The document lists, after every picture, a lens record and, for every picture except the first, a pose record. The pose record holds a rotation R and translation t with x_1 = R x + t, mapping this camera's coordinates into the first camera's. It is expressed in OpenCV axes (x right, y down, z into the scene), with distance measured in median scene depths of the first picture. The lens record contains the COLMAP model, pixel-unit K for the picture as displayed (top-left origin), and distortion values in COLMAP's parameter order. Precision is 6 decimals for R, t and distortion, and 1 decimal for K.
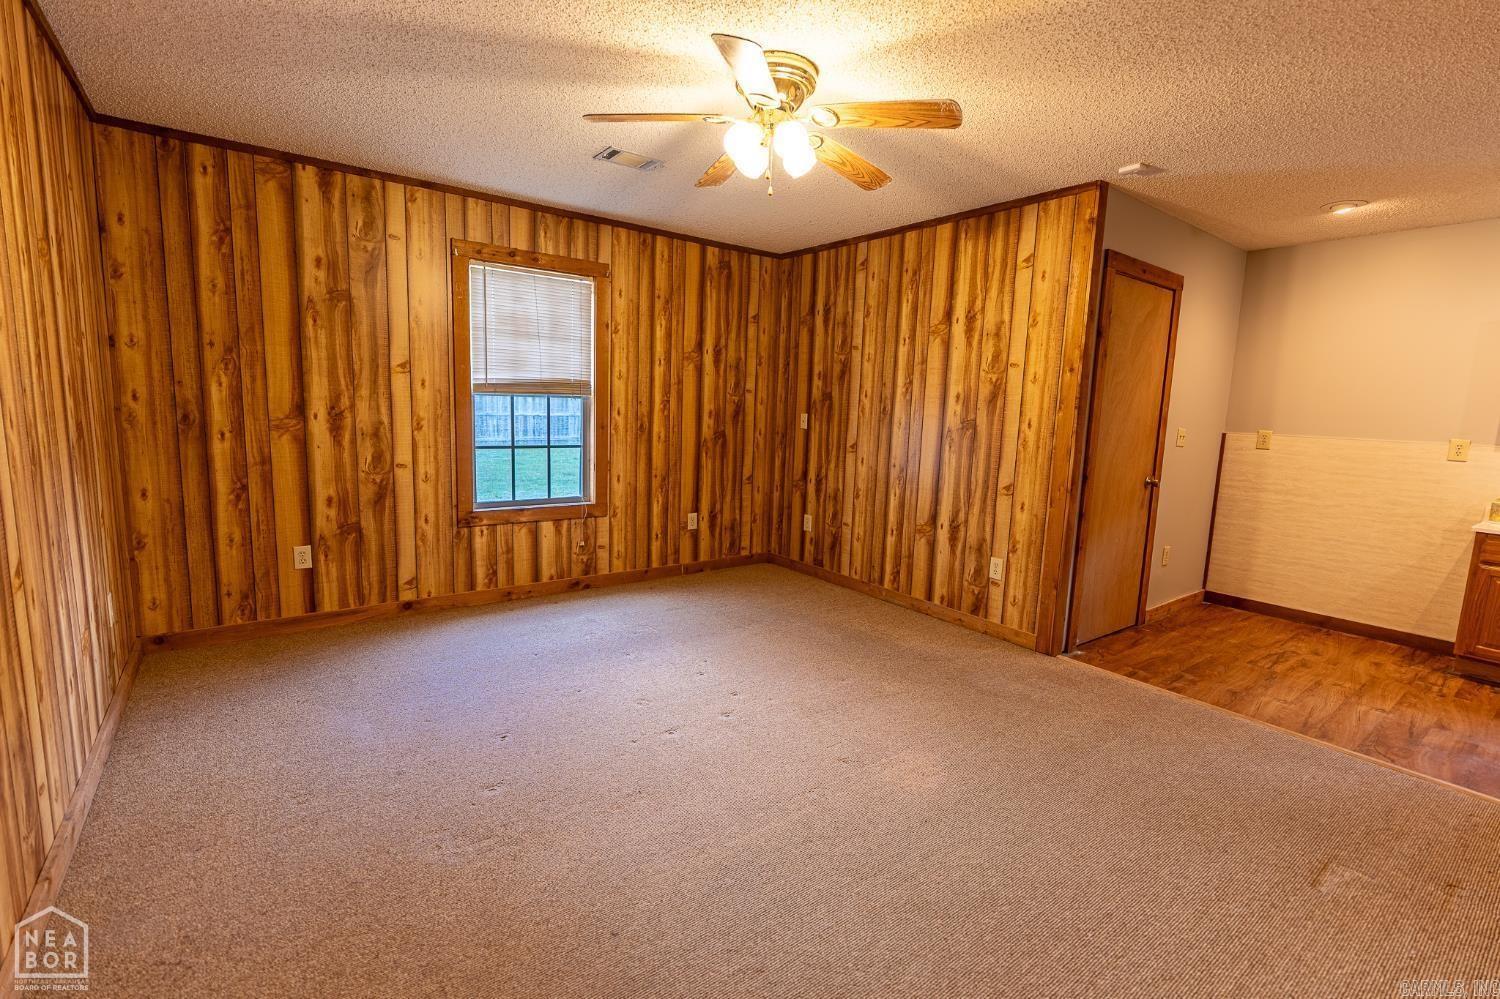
lens RADIAL K [[672.8, 0, 768.6], [0, 672.8, 502.6], [0, 0, 1]] dist [-0.007080, 0.002029]
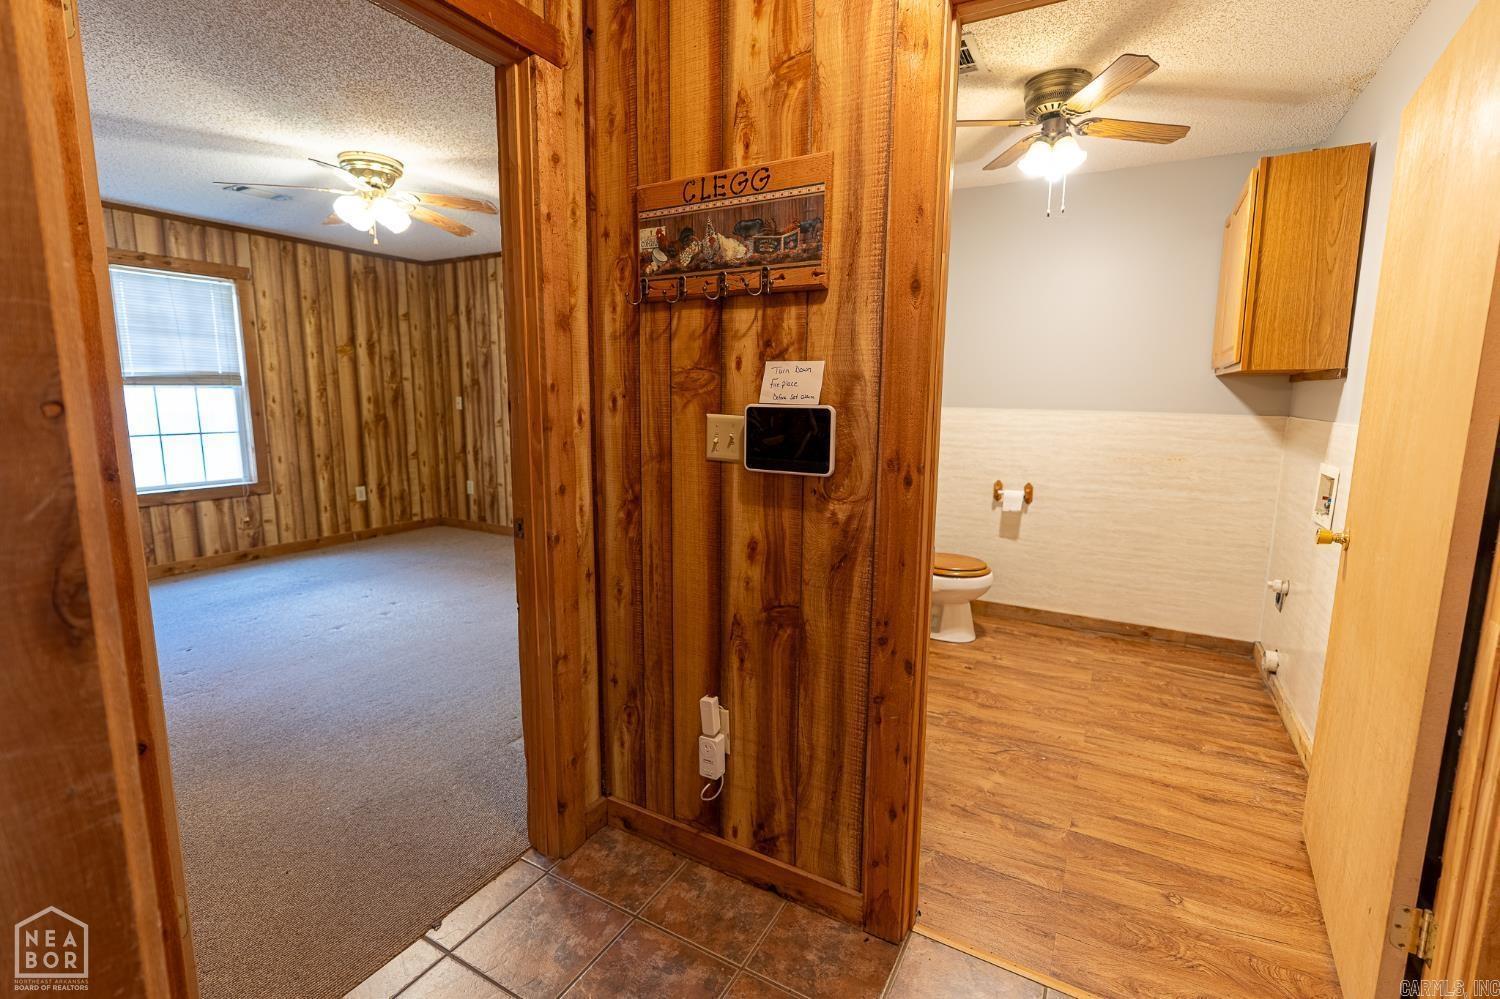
lens RADIAL K [[672.8, 0, 762.8], [0, 672.8, 501.6], [0, 0, 1]] dist [-0.007080, 0.002029]
pose [[0.921780, -0.087304, 0.377756, 0.087707], [0.078749, 0.996167, 0.038069, 0.053281], [-0.379632, -0.005344, 0.925122, -0.330028]]
